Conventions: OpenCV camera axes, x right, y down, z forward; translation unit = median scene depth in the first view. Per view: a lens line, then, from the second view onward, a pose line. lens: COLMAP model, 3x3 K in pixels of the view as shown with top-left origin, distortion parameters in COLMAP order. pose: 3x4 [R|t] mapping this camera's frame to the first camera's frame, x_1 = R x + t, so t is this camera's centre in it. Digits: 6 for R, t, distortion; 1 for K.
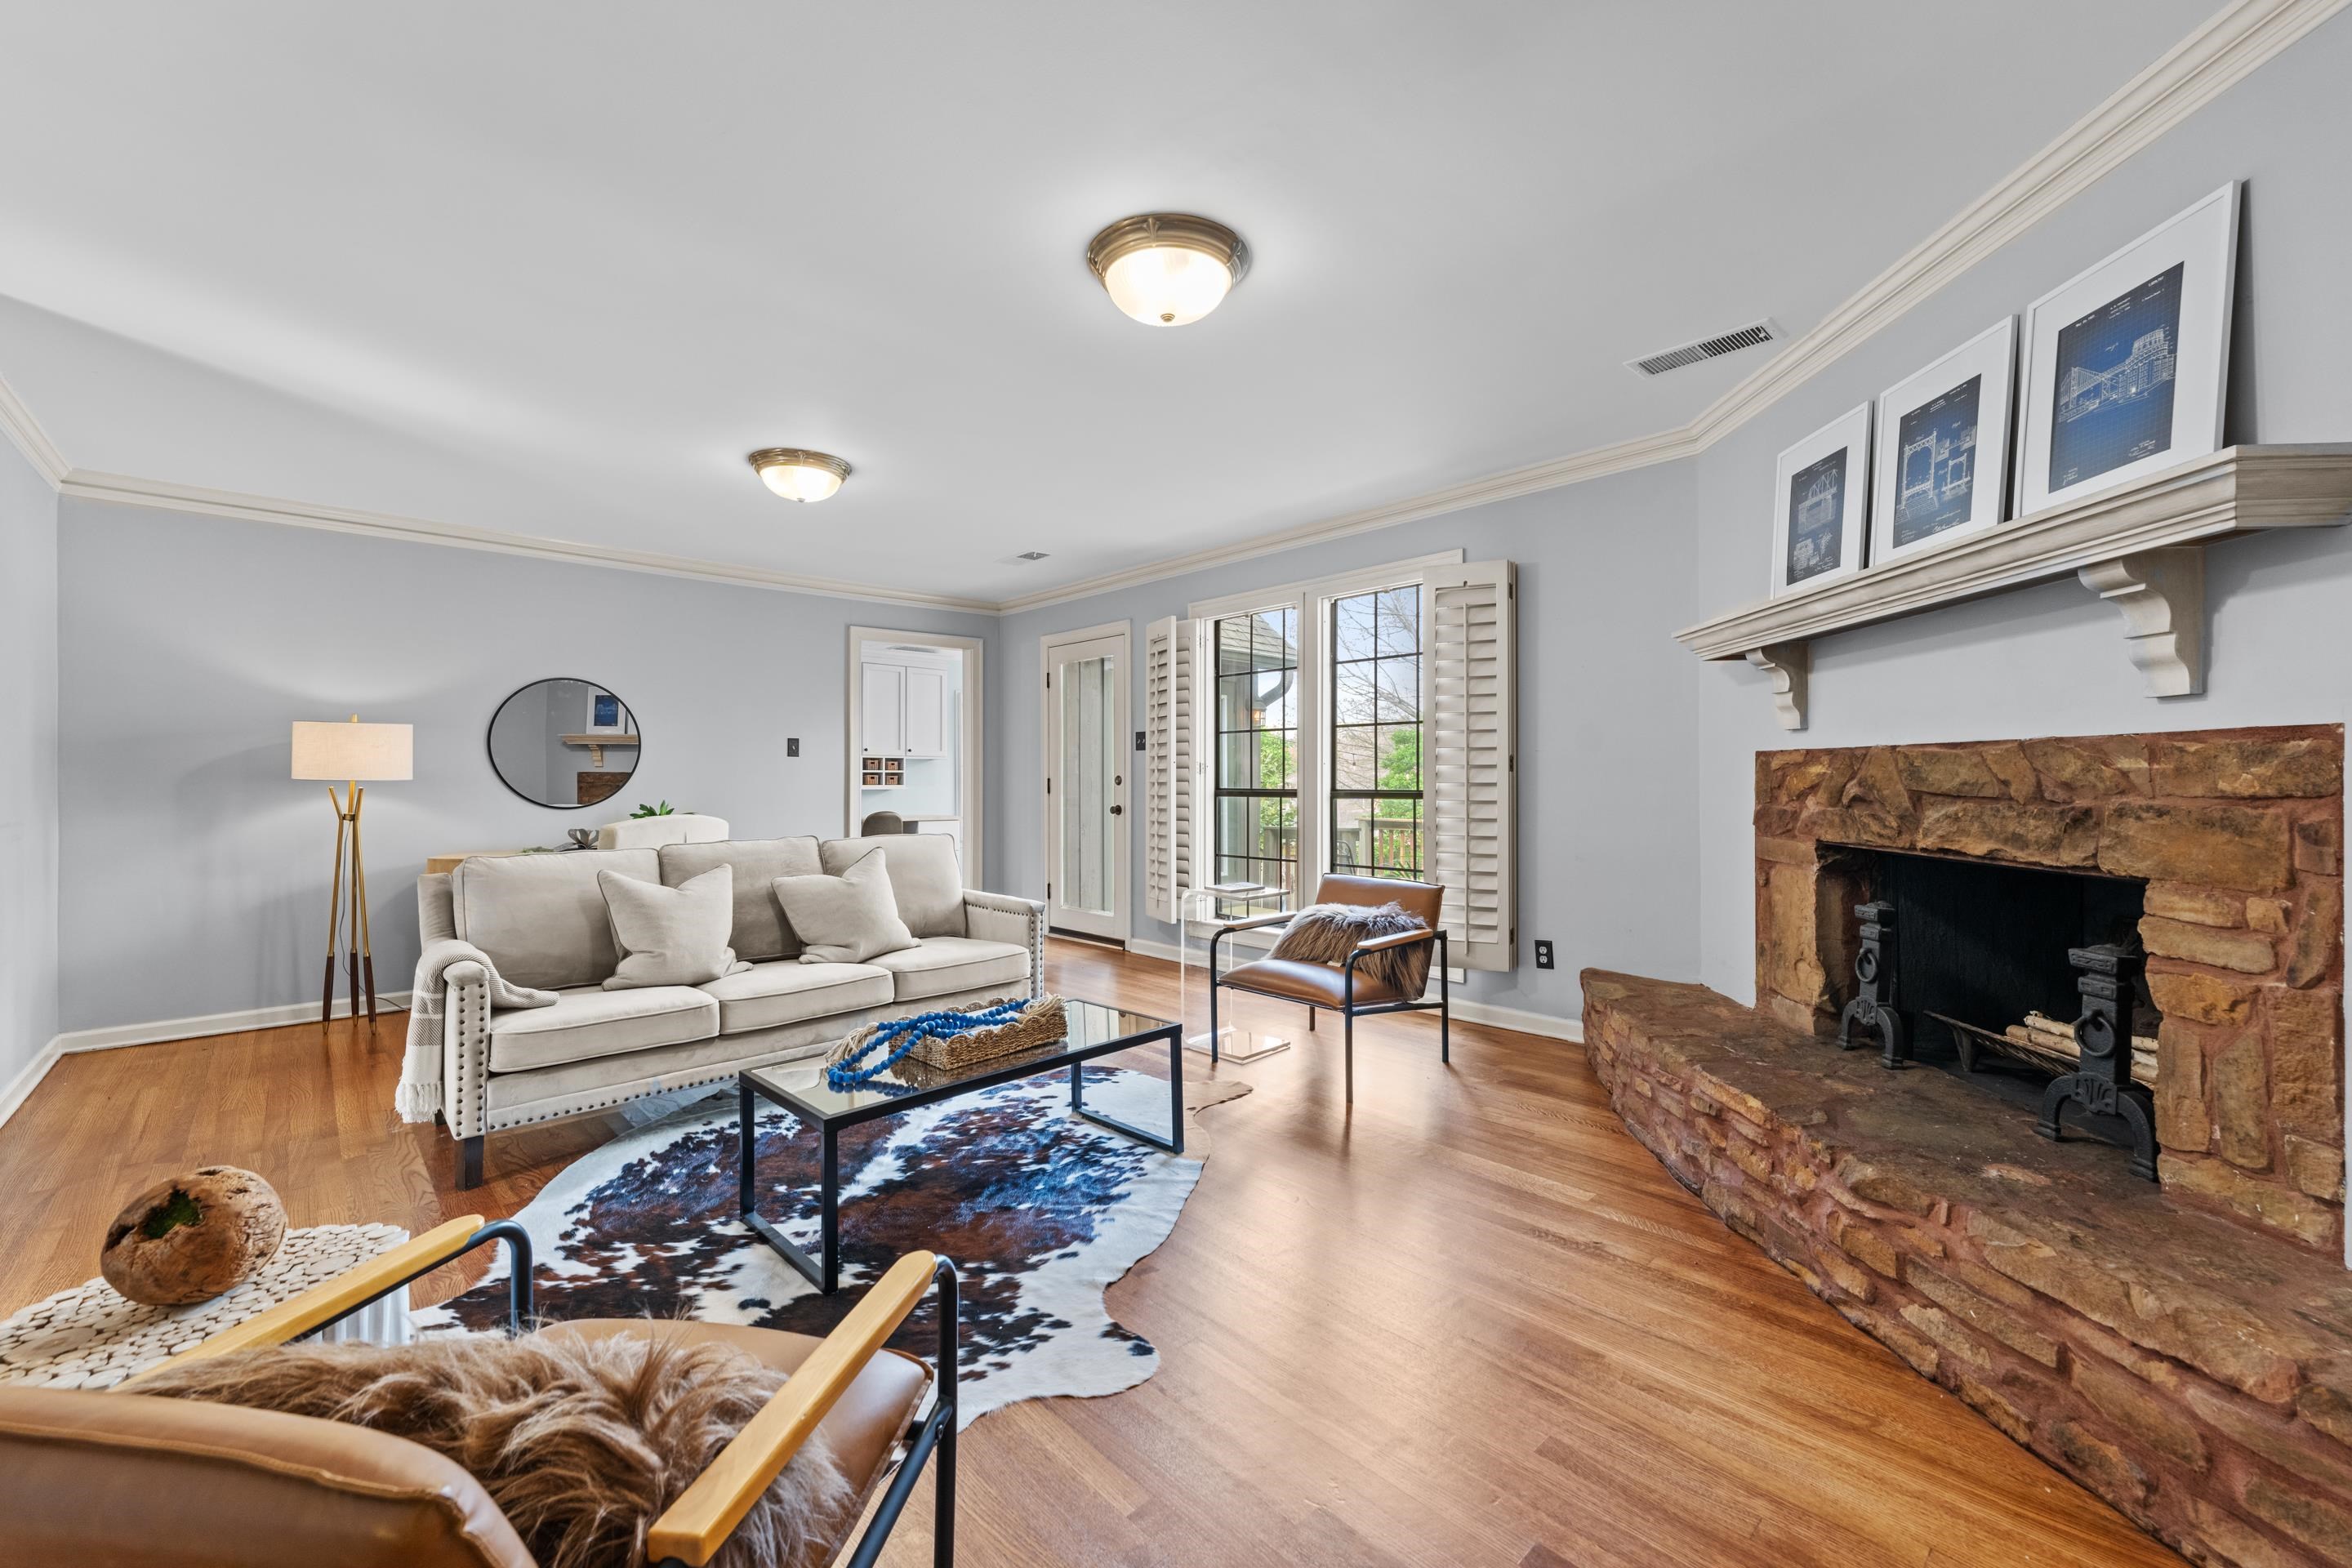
lens RADIAL K [[933.3, 0, 1166.4], [0, 933.3, 778.3], [0, 0, 1]] dist [-0.006138, 0.001424]
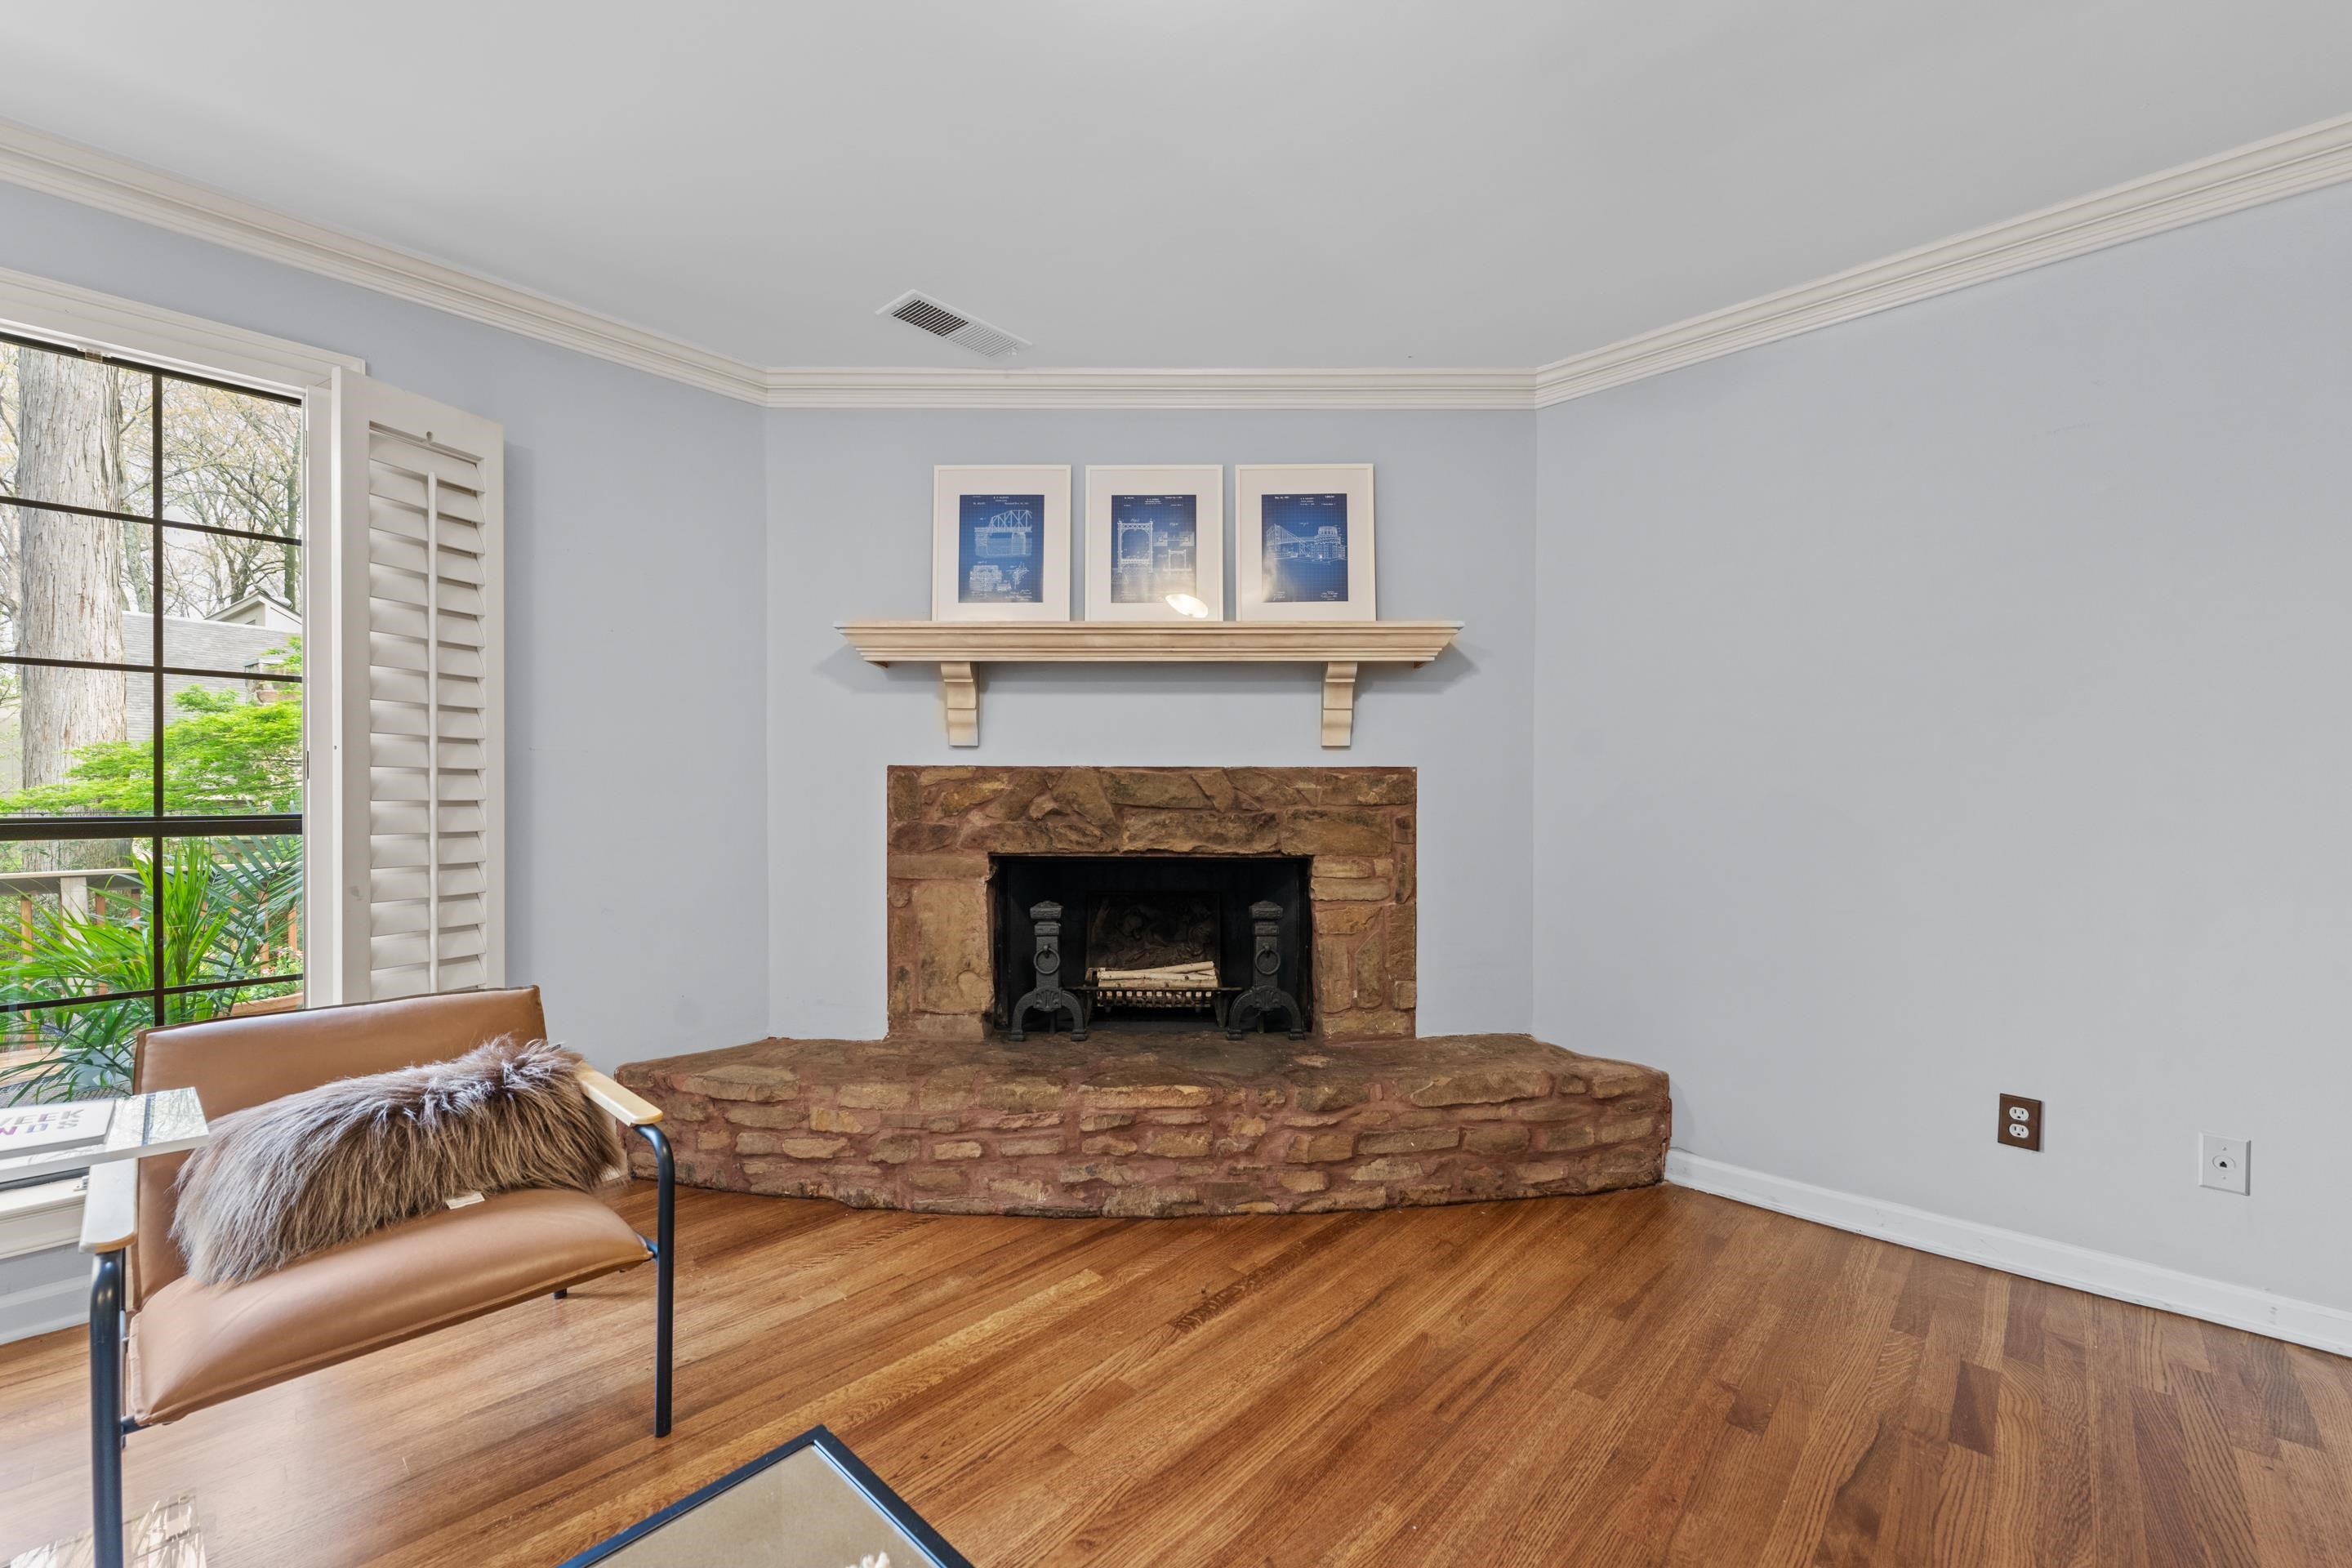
lens RADIAL K [[933.3, 0, 1165.8], [0, 933.3, 802.0], [0, 0, 1]] dist [-0.006138, 0.001424]
pose [[-0.063132, 0.000471, 0.998005, -0.498430], [-0.000643, 1.000000, -0.000512, 0.012690], [-0.998005, -0.000674, -0.063132, 1.182273]]
